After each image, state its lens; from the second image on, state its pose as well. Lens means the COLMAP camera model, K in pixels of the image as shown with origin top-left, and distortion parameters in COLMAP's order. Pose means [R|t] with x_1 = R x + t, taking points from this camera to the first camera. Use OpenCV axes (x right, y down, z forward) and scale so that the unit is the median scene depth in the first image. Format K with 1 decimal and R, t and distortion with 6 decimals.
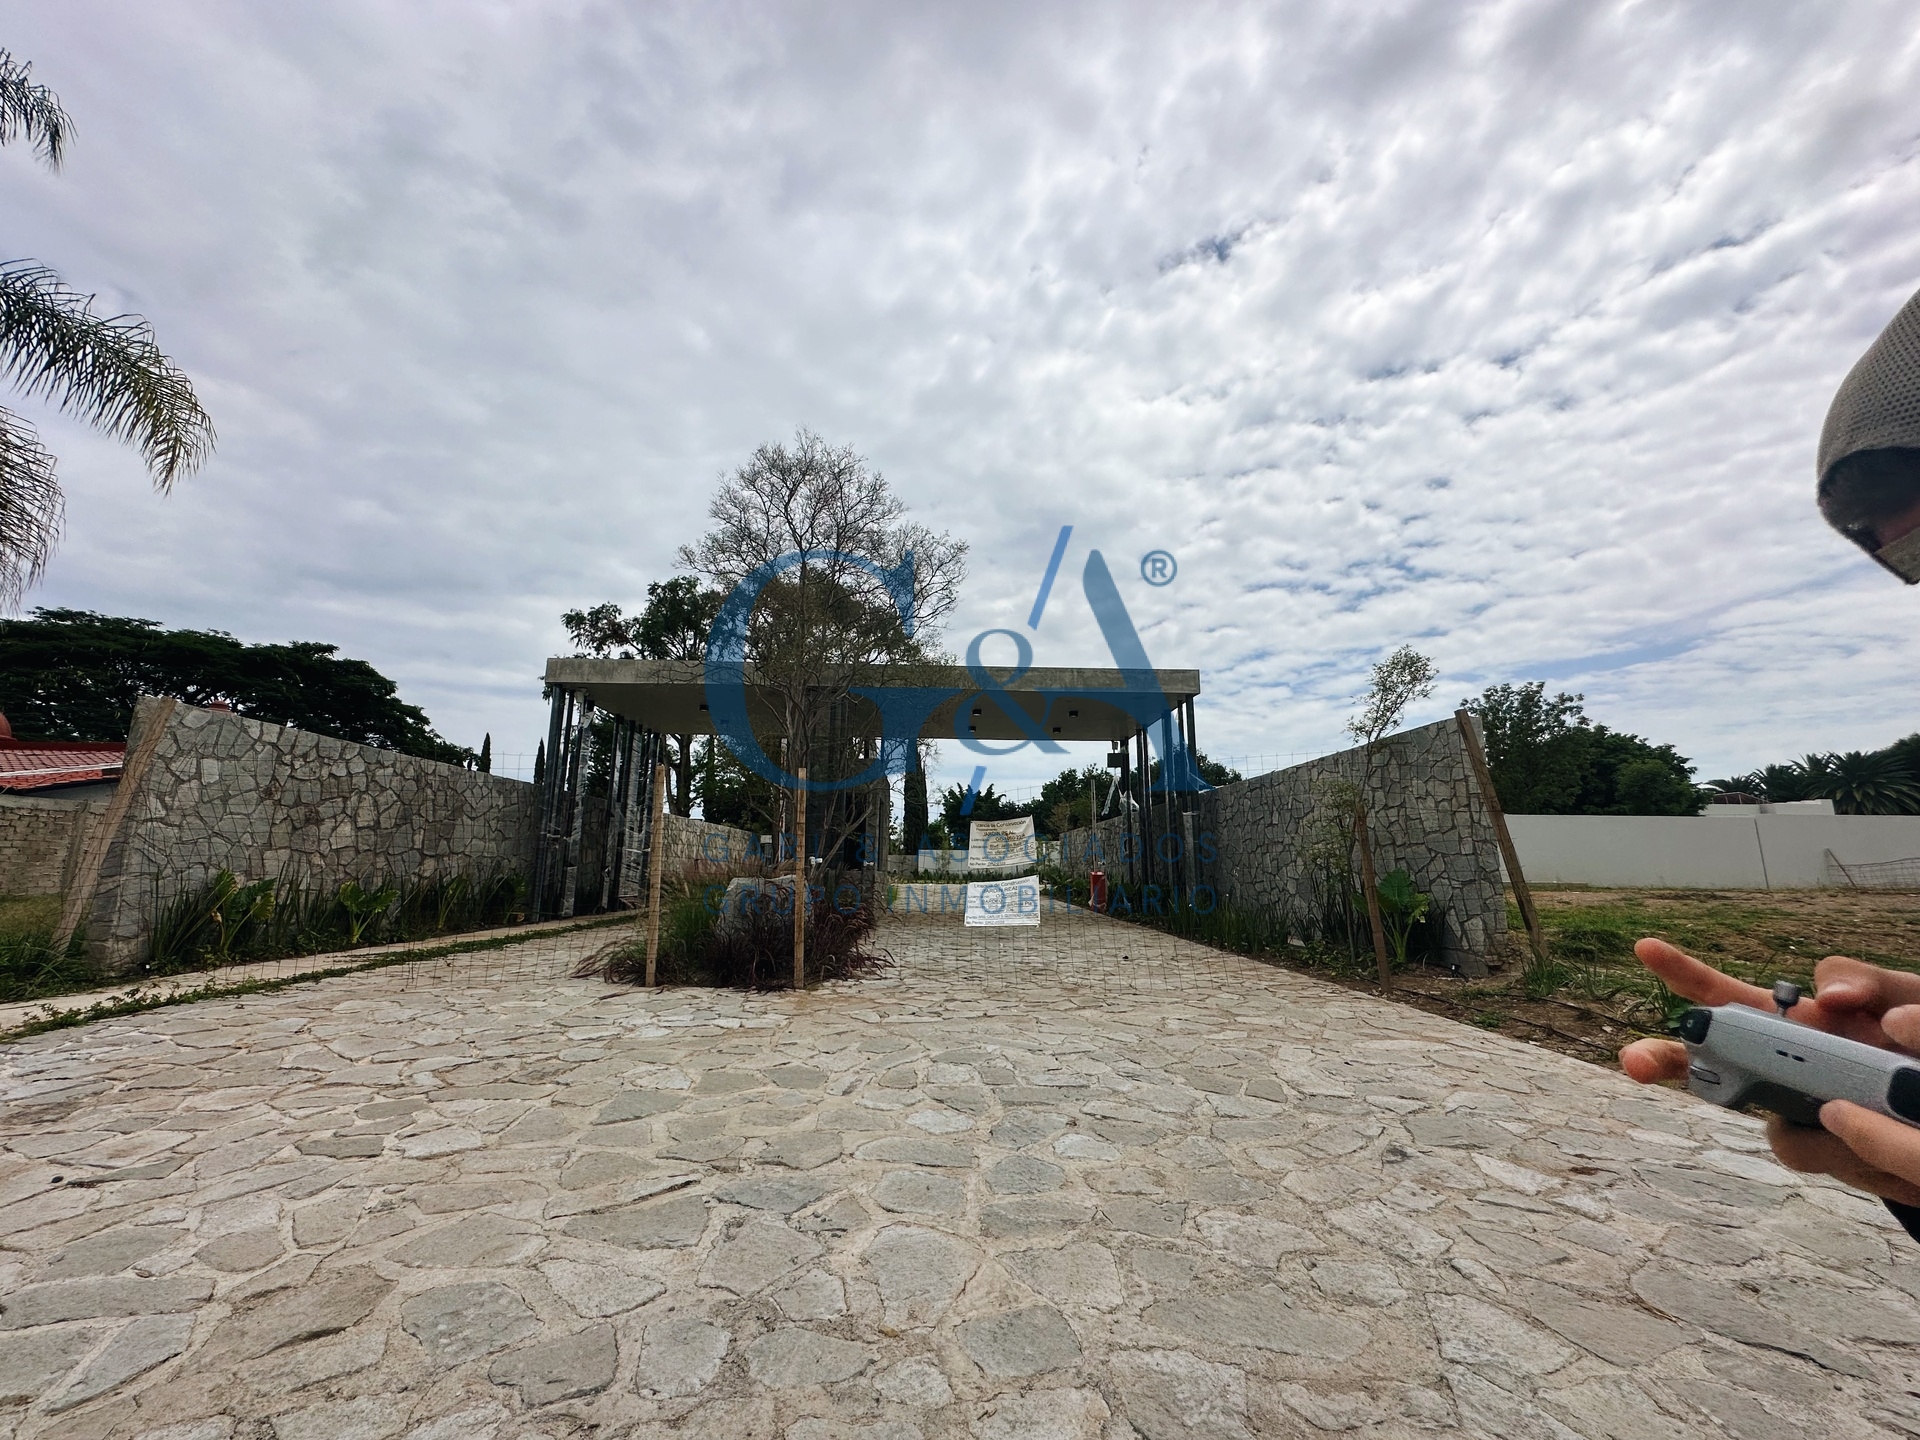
lens RADIAL K [[765.9, 0, 960.1], [0, 765.9, 719.4], [0, 0, 1]] dist [-0.003780, 0.000908]
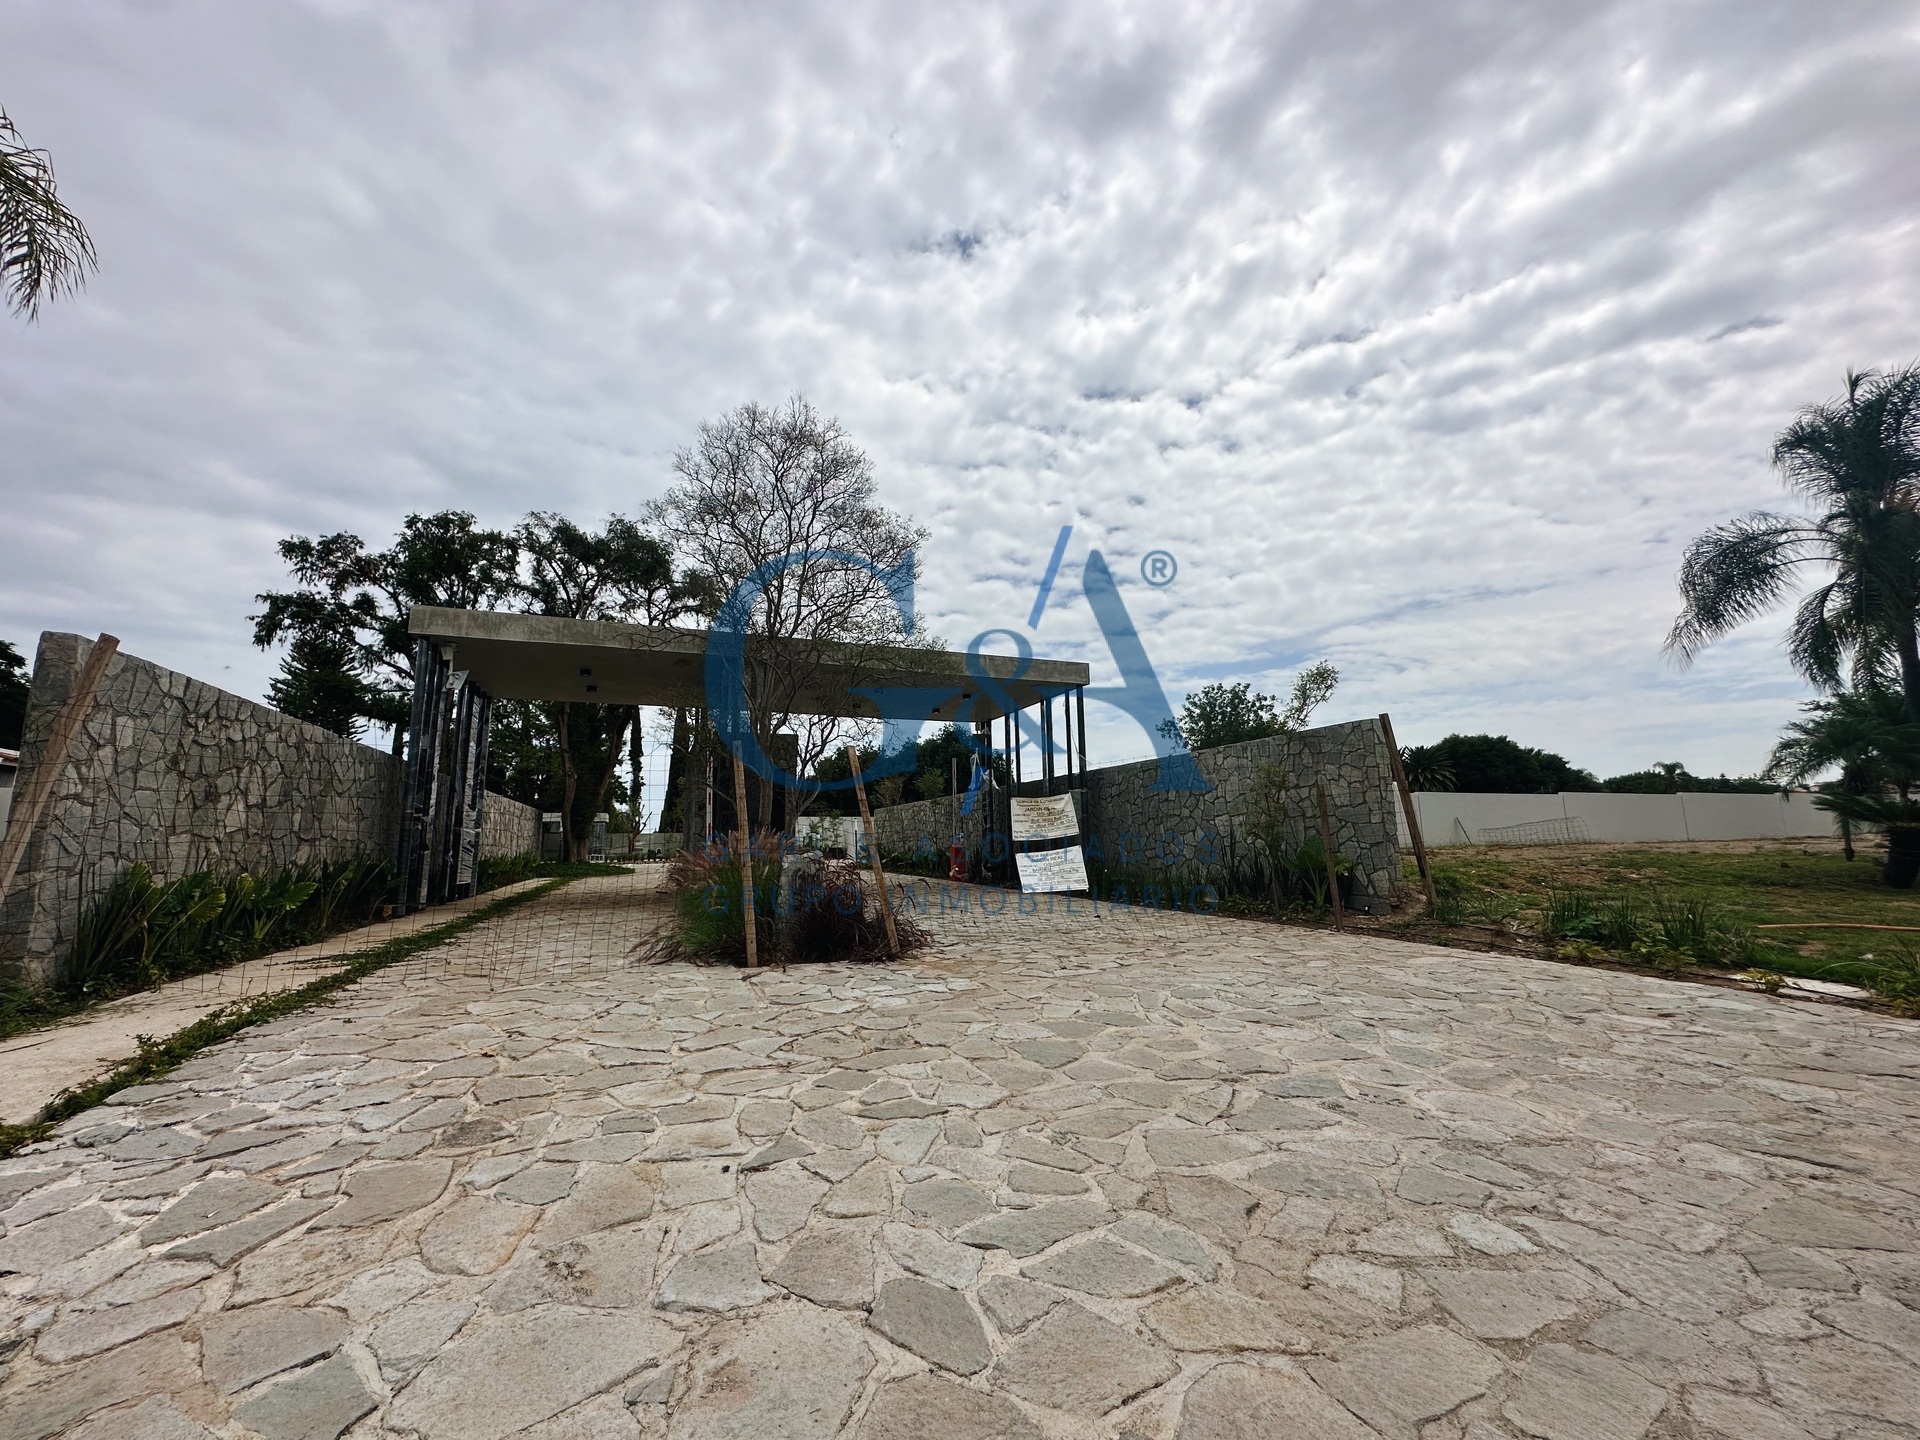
lens RADIAL K [[765.9, 0, 960.1], [0, 765.9, 719.4], [0, 0, 1]] dist [-0.003780, 0.000908]
pose [[0.942132, 0.033909, 0.333523, -0.383719], [-0.044483, 0.998719, 0.024116, -0.001669], [-0.332278, -0.037556, 0.942434, 0.000988]]
